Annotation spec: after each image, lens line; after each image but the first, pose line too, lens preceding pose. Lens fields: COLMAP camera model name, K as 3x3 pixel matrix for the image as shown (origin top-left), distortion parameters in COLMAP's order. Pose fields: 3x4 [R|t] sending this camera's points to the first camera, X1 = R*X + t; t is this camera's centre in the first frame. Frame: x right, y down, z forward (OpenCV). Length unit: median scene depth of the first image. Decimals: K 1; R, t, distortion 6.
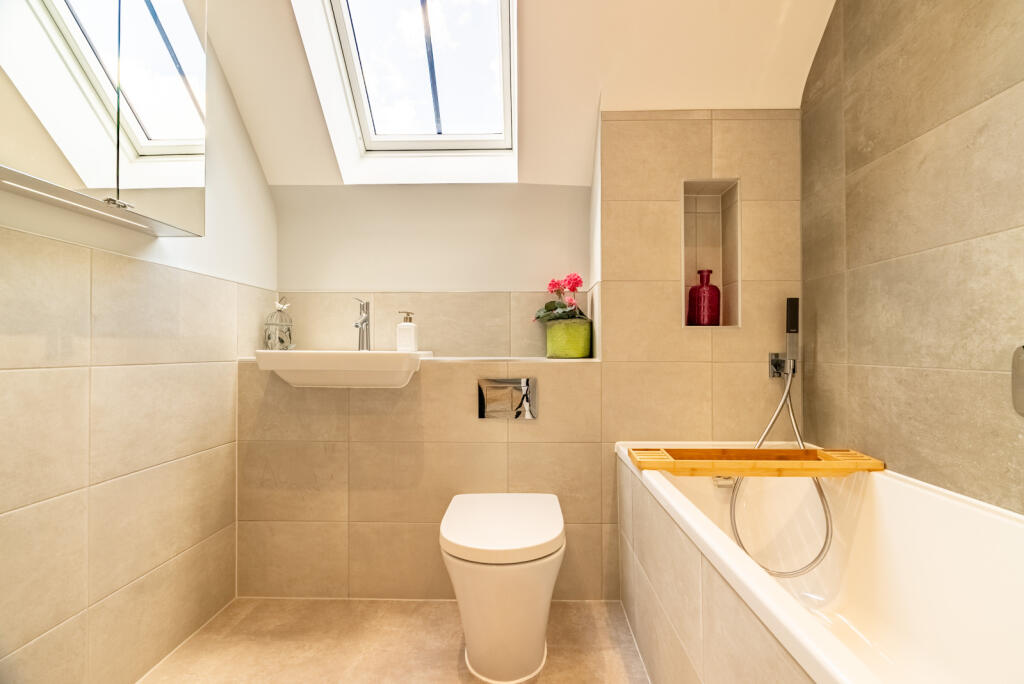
lens RADIAL K [[465.7, 0, 513.6], [0, 465.7, 341.1], [0, 0, 1]] dist [-0.002617, 0.000685]
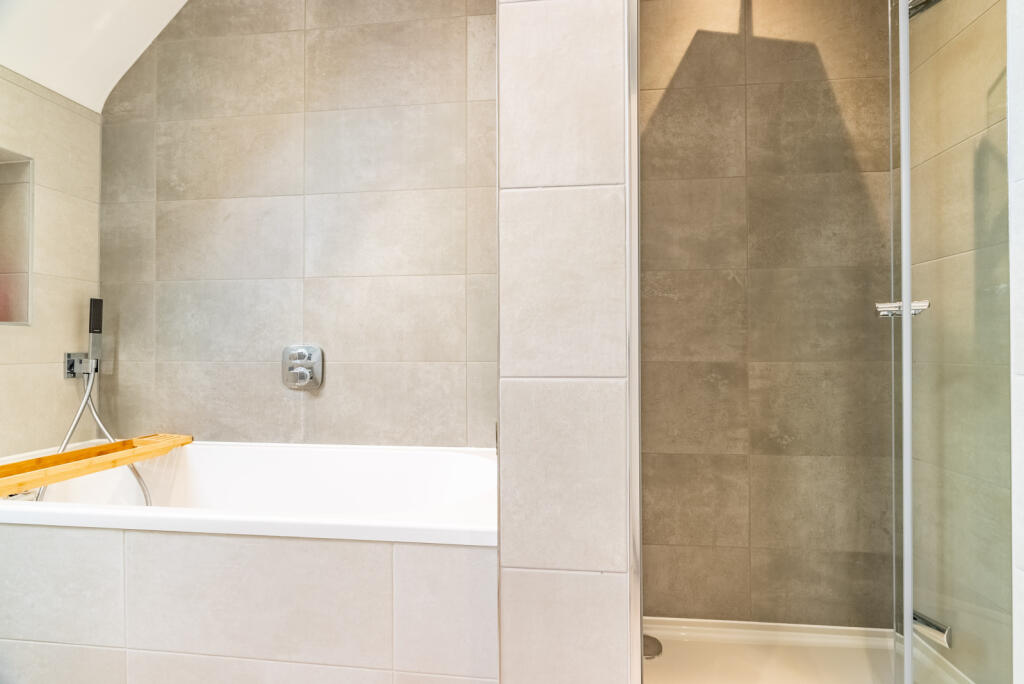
lens RADIAL K [[465.7, 0, 514.4], [0, 465.7, 343.9], [0, 0, 1]] dist [-0.002617, 0.000685]
pose [[0.099887, 0.008457, 0.994963, -0.366371], [-0.014966, 0.999864, -0.006996, -0.000577], [-0.994886, -0.014192, 0.100000, -0.020104]]
